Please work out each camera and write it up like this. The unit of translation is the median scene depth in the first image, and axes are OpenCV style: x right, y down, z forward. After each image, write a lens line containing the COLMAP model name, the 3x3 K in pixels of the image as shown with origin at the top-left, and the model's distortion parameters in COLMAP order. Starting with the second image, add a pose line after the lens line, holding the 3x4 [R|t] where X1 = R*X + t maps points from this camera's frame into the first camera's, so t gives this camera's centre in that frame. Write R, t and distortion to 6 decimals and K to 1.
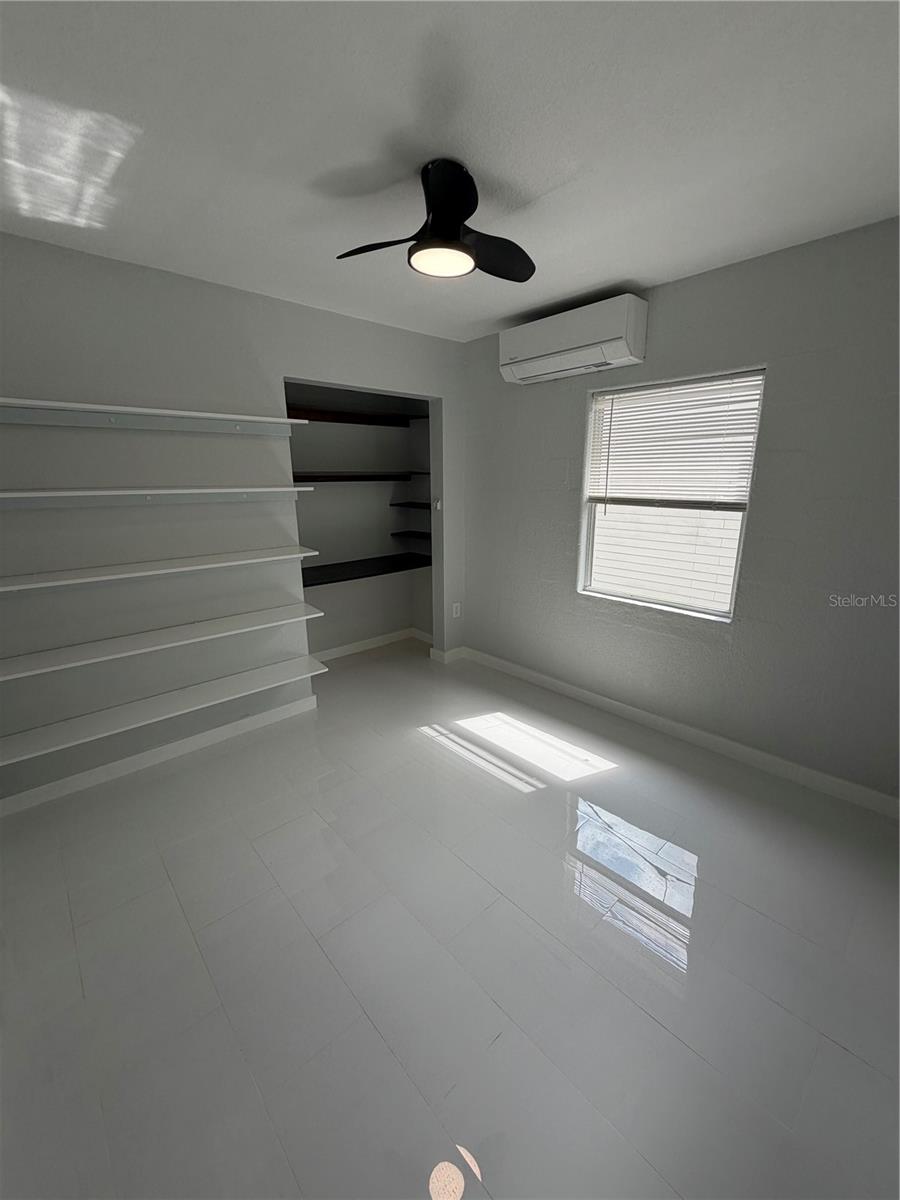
lens RADIAL K [[478.2, 0, 449.8], [0, 478.2, 597.0], [0, 0, 1]] dist [0.000073, -0.000438]
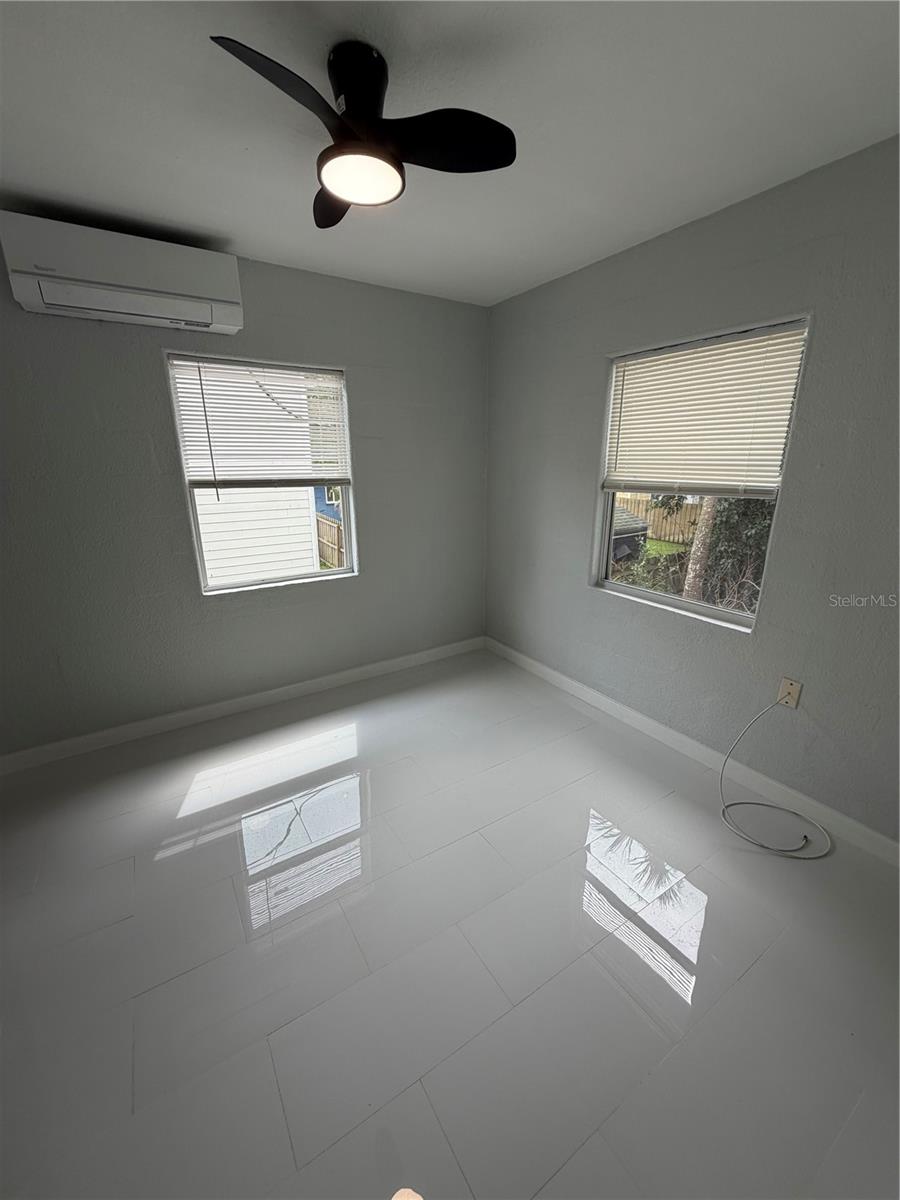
lens RADIAL K [[484.2, 0, 450.0], [0, 484.2, 600.0], [0, 0, 1]] dist [-0.001856, -0.000316]
pose [[0.163096, -0.275175, 0.947459, -0.513045], [0.243671, 0.941803, 0.231587, -0.101978], [-0.956046, 0.193097, 0.220656, 0.429635]]
